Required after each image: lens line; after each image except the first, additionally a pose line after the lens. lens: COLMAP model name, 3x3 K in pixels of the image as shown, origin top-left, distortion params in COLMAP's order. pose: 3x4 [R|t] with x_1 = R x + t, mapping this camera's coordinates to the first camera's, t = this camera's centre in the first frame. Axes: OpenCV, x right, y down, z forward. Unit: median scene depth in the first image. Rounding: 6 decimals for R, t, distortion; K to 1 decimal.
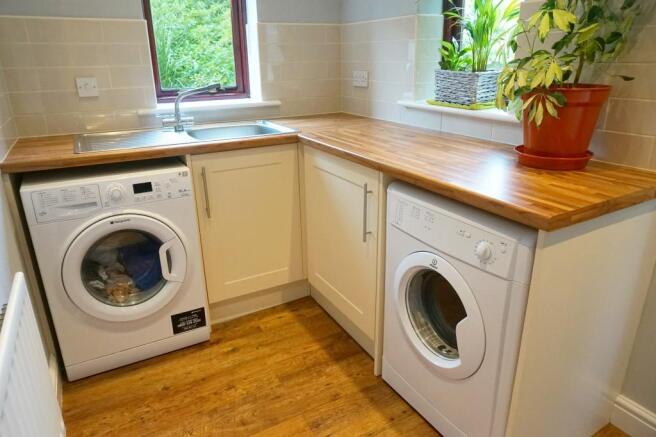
lens RADIAL K [[441.7, 0, 328.0], [0, 441.7, 218.5], [0, 0, 1]] dist [-0.029720, 0.000111]
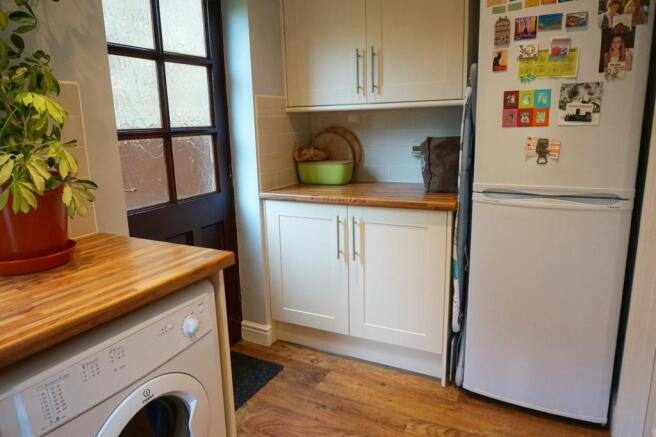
lens RADIAL K [[441.7, 0, 328.0], [0, 441.7, 218.5], [0, 0, 1]] dist [-0.029720, 0.000111]
pose [[-0.557733, -0.147535, 0.816803, -0.532124], [0.311168, 0.875140, 0.370546, -0.363968], [-0.769485, 0.460829, -0.442186, 0.961371]]
